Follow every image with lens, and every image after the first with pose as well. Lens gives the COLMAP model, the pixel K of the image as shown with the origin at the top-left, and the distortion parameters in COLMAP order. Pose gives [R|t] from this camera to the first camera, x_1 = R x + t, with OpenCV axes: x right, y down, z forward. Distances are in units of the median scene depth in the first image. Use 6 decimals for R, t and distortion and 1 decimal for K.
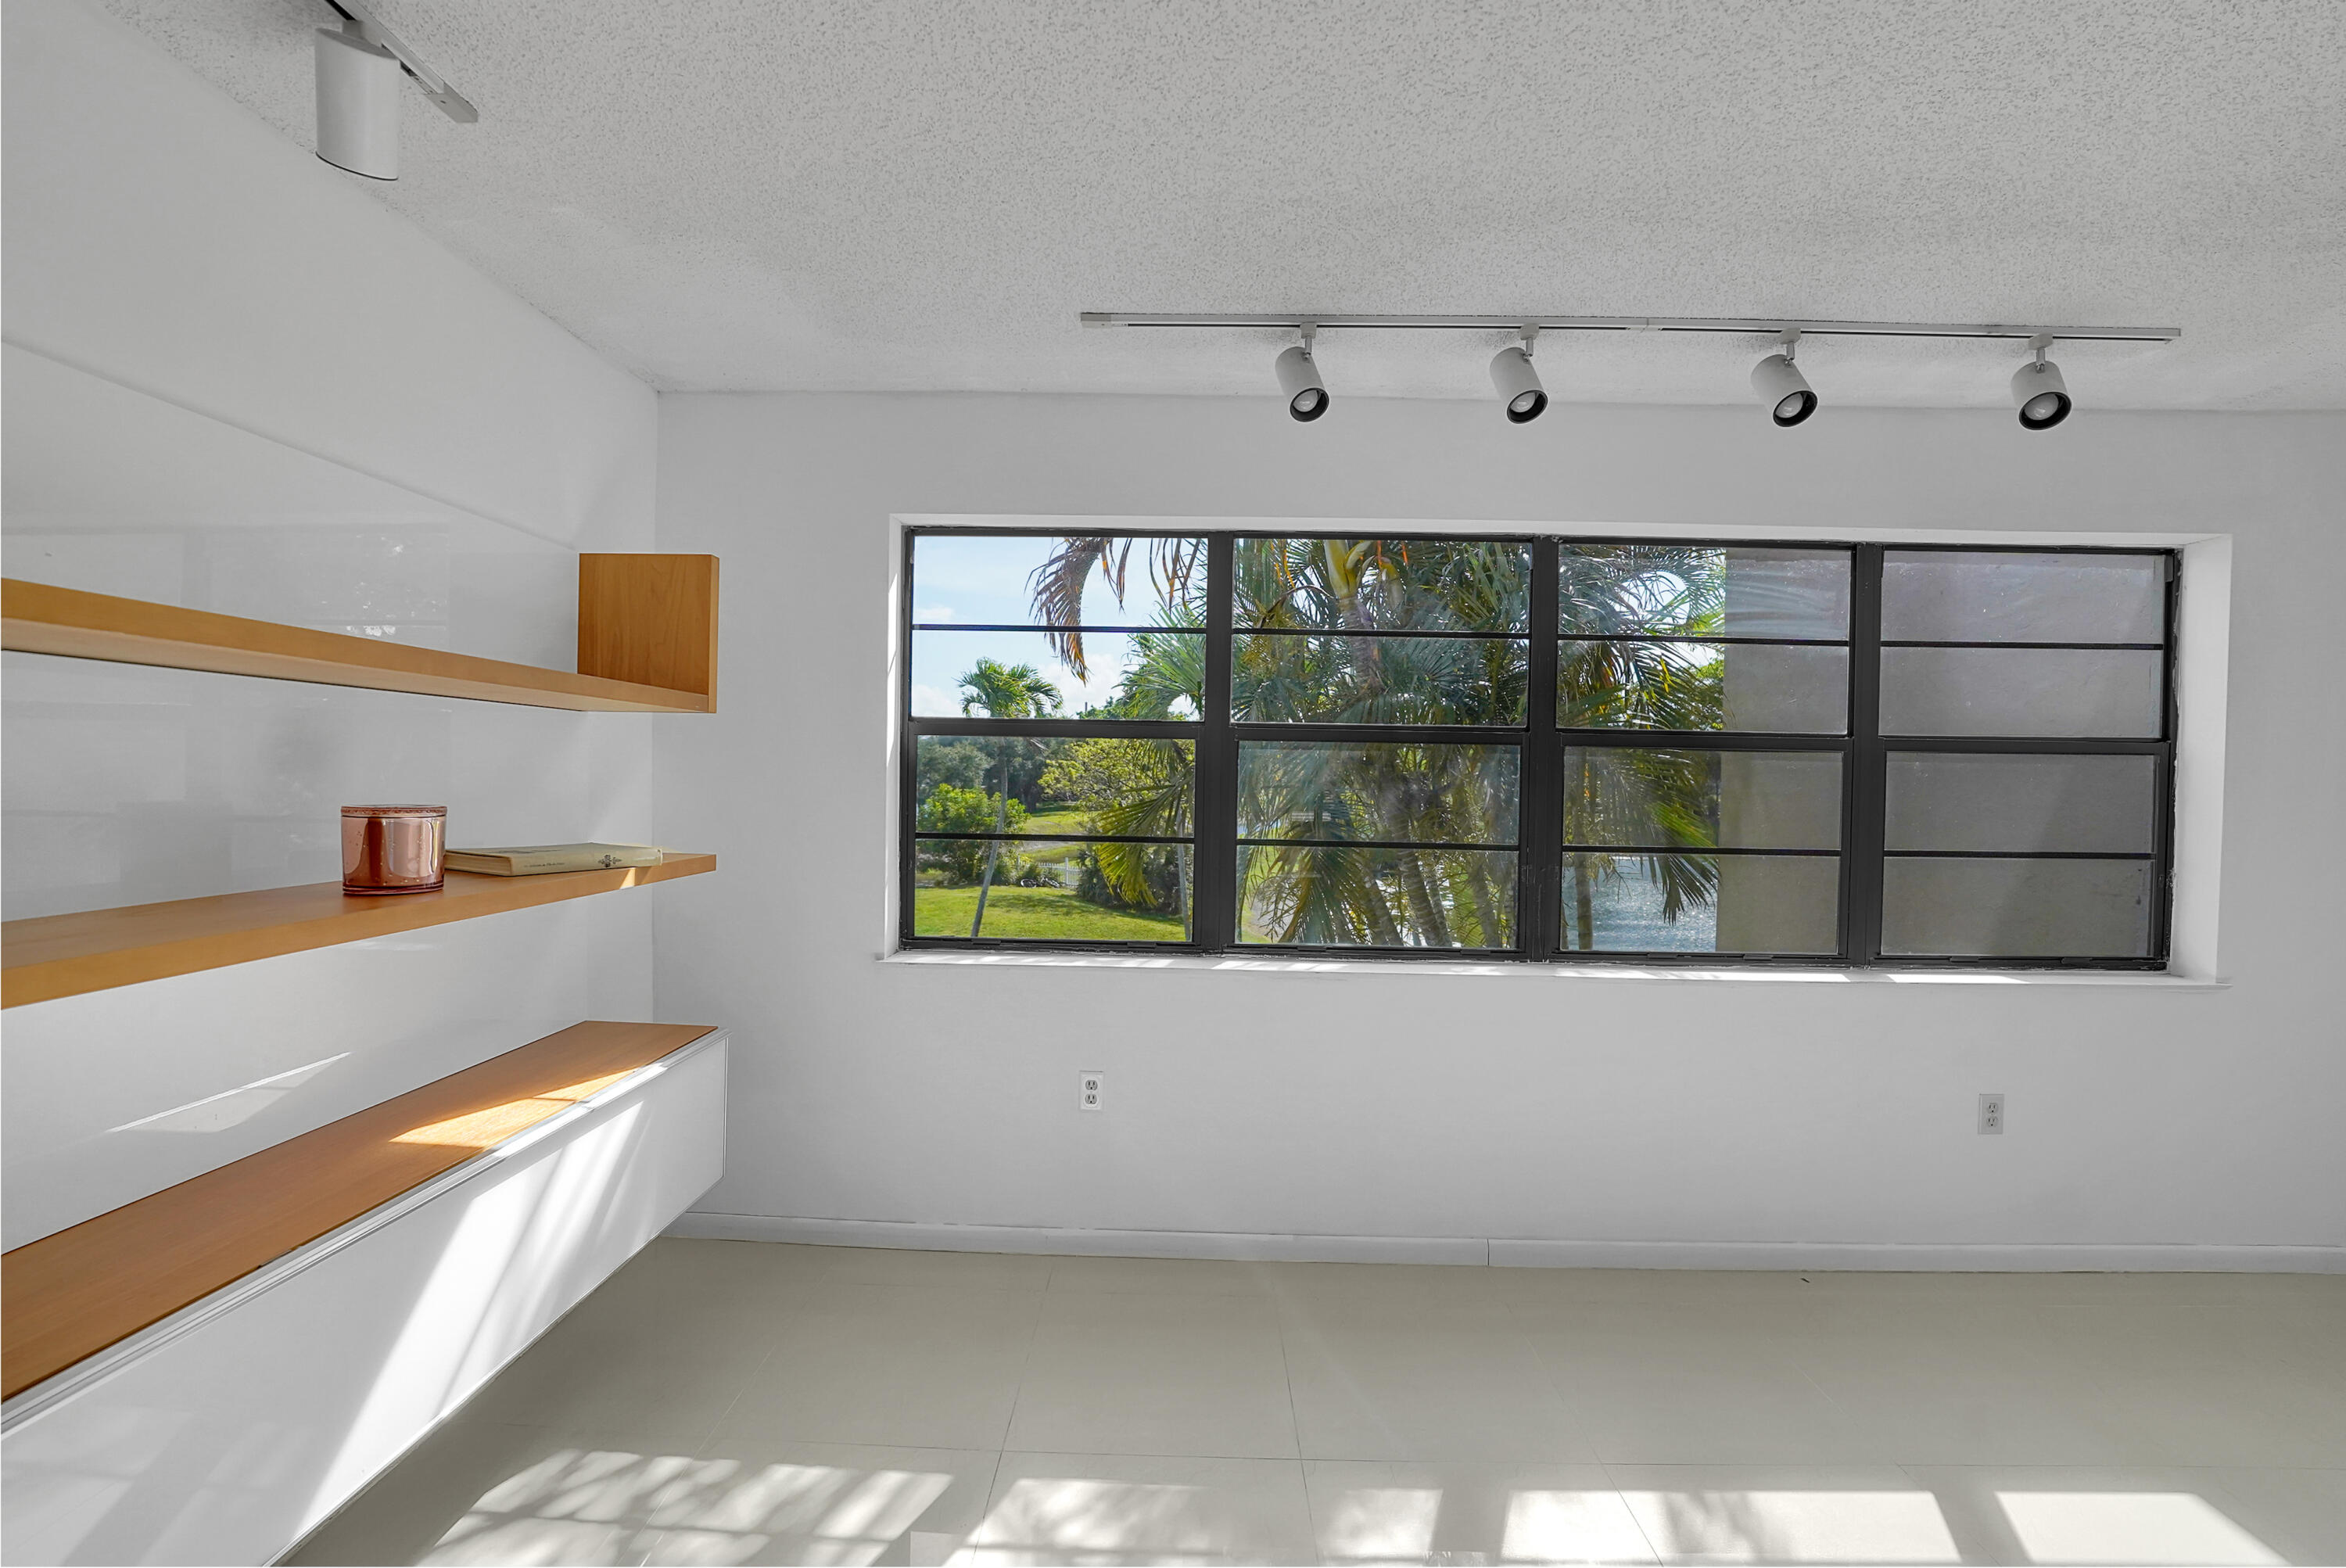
lens RADIAL K [[963.4, 0, 1179.4], [0, 963.4, 795.8], [0, 0, 1]] dist [-0.029798, 0.003996]
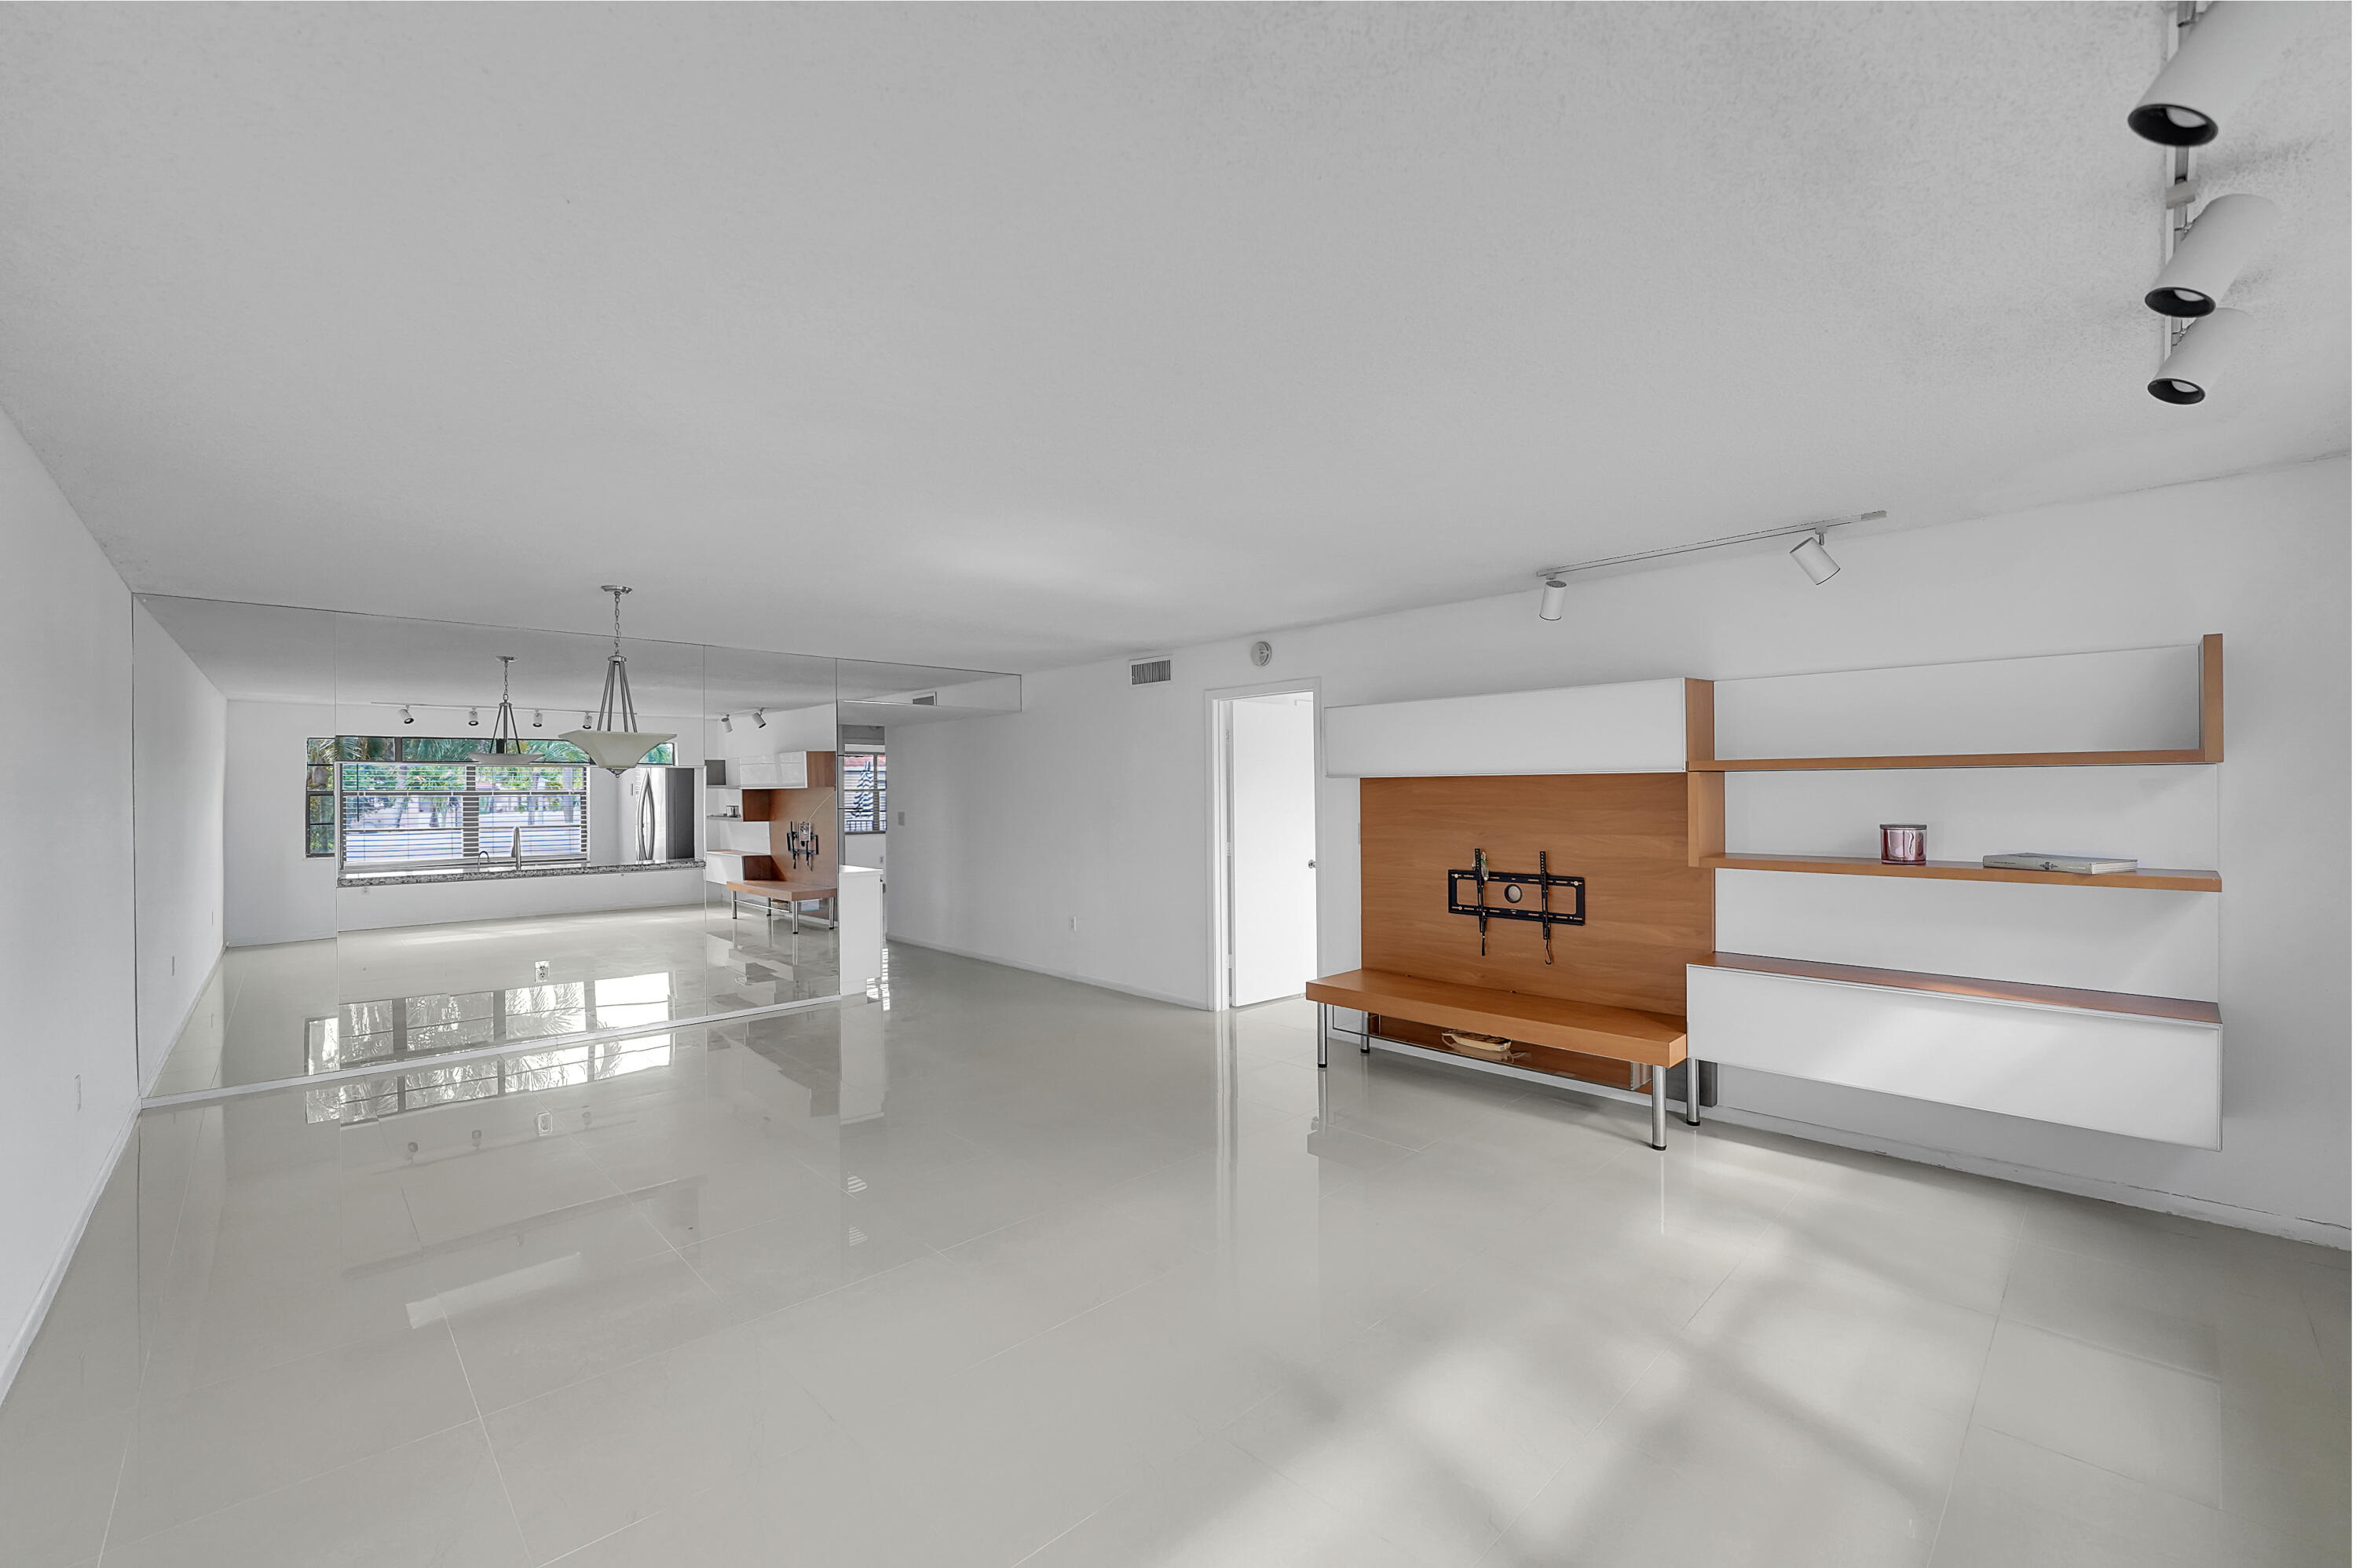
lens RADIAL K [[967.4, 0, 1154.5], [0, 967.4, 790.1], [0, 0, 1]] dist [-0.029798, 0.003996]
pose [[-0.723984, -0.014108, -0.689672, 1.109923], [-0.022172, 0.999750, 0.002825, -0.021534], [0.689460, 0.017336, -0.724116, 0.785151]]
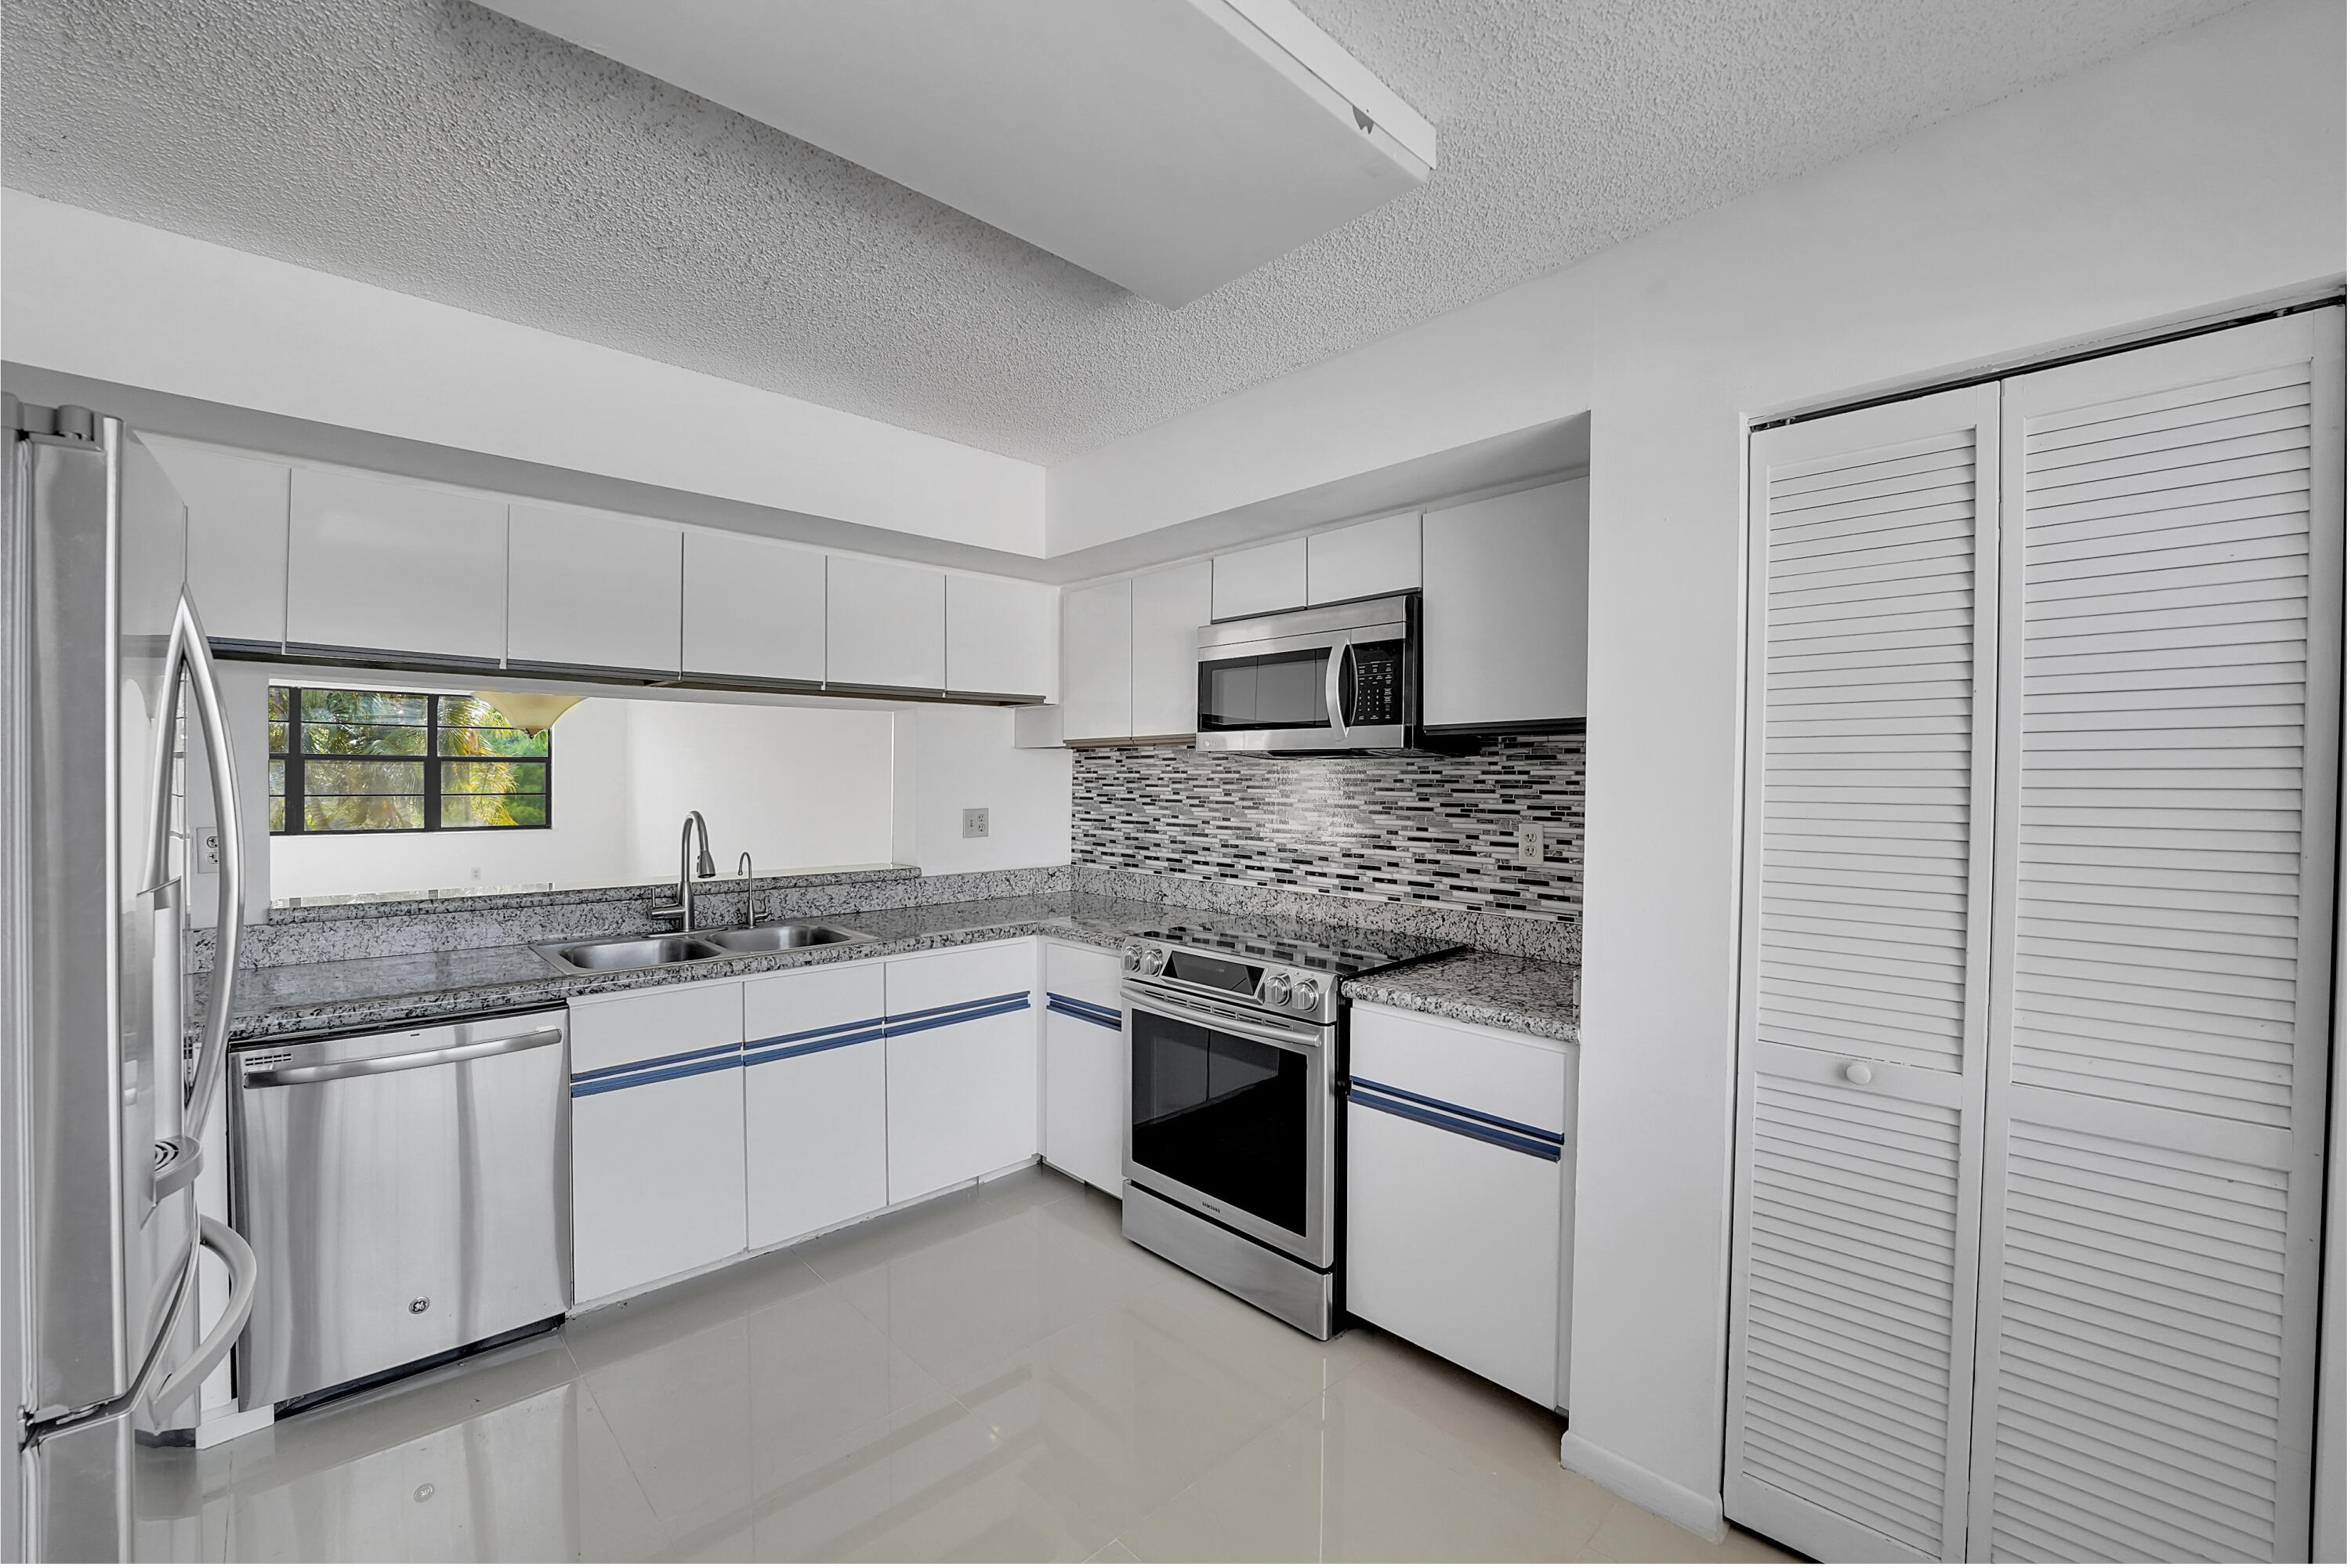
lens RADIAL K [[965.4, 0, 1166.5], [0, 965.4, 786.6], [0, 0, 1]] dist [-0.029798, 0.003996]
pose [[0.722921, -0.017050, 0.690720, 0.314004], [0.020505, 0.999785, 0.003218, 0.074050], [-0.690627, 0.011837, 0.723115, -2.855636]]
